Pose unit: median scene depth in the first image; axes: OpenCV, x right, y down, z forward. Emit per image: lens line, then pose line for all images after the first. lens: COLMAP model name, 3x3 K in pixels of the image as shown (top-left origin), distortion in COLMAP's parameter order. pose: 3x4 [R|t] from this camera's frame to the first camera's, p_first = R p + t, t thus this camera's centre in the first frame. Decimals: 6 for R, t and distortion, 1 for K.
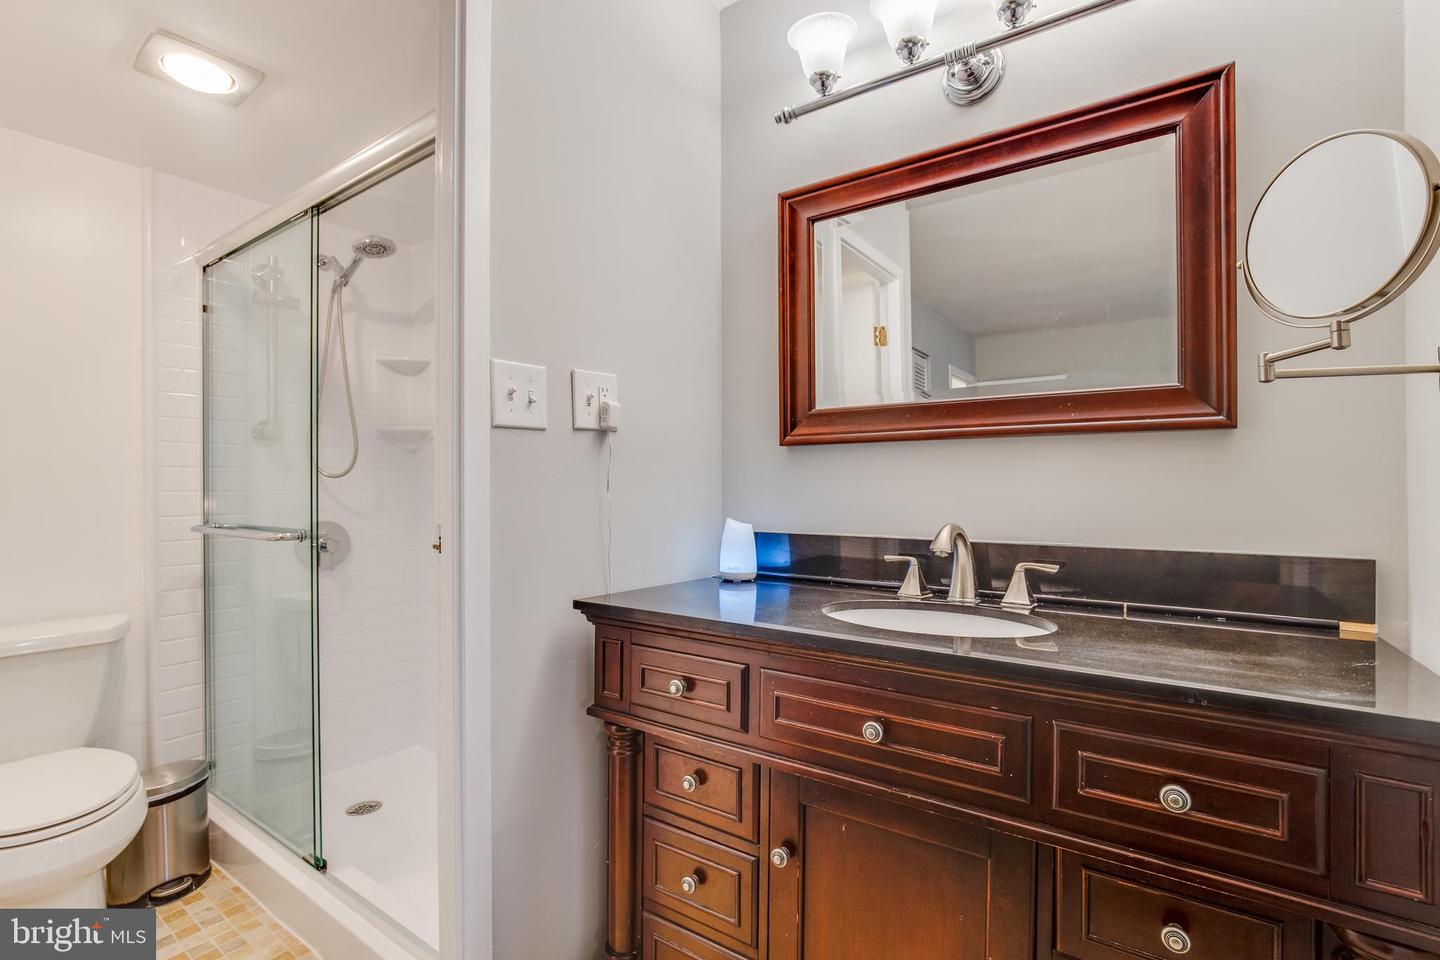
lens RADIAL K [[639.9, 0, 771.5], [0, 639.9, 478.8], [0, 0, 1]] dist [-0.039823, -0.000090]
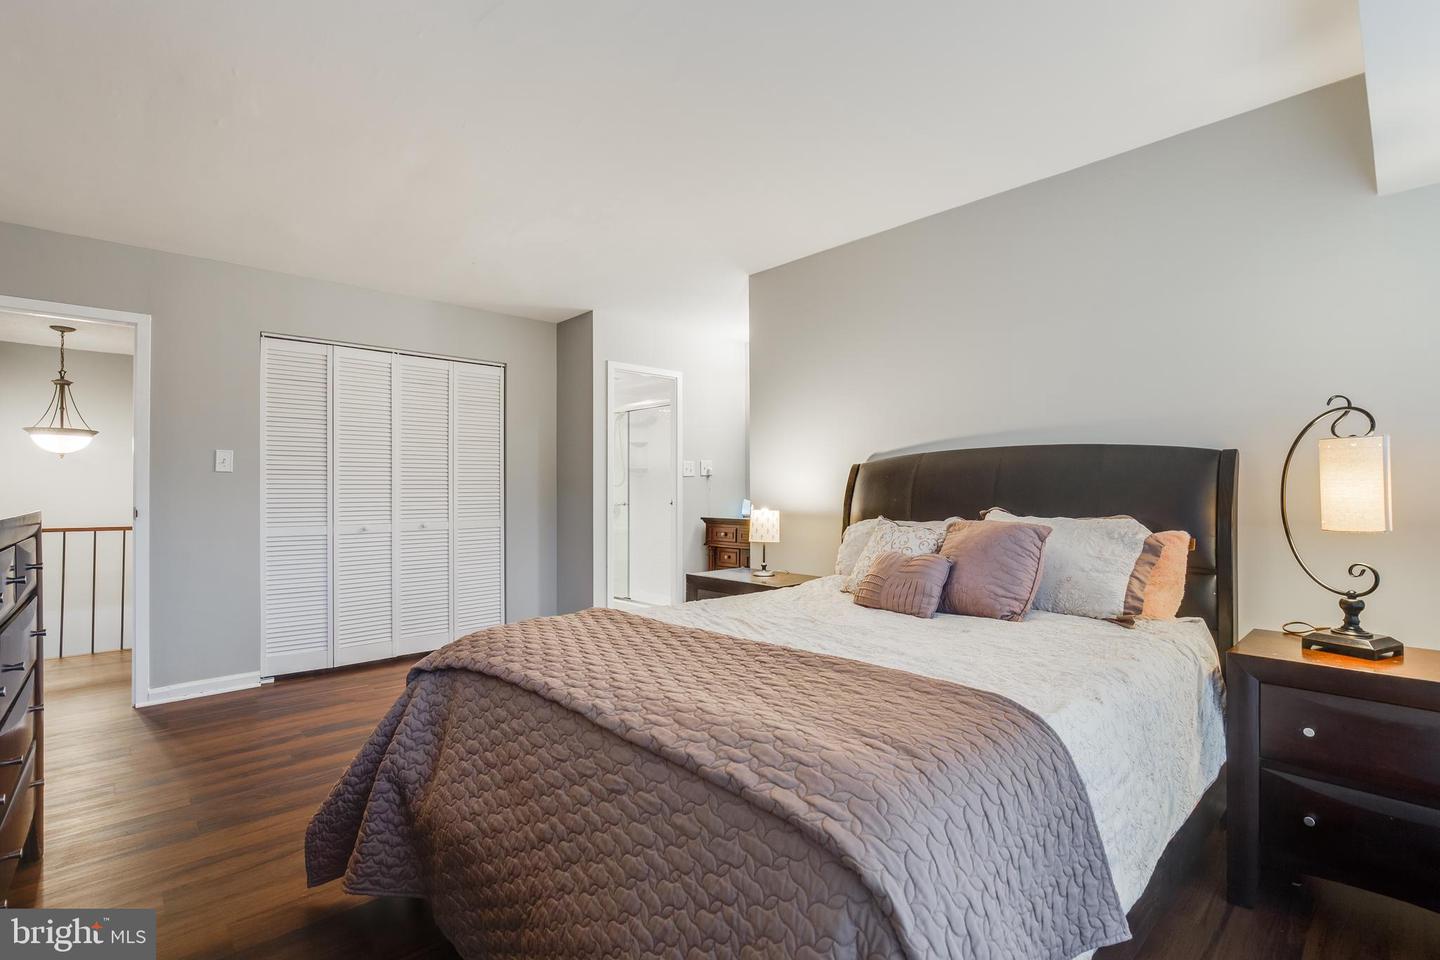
lens RADIAL K [[661.0, 0, 723.5], [0, 661.0, 485.3], [0, 0, 1]] dist [-0.023217, 0.000482]
pose [[0.969650, 0.003687, -0.244470, 0.861221], [-0.006975, 0.999896, -0.012587, 0.033975], [0.244398, 0.013911, 0.969575, -3.060046]]
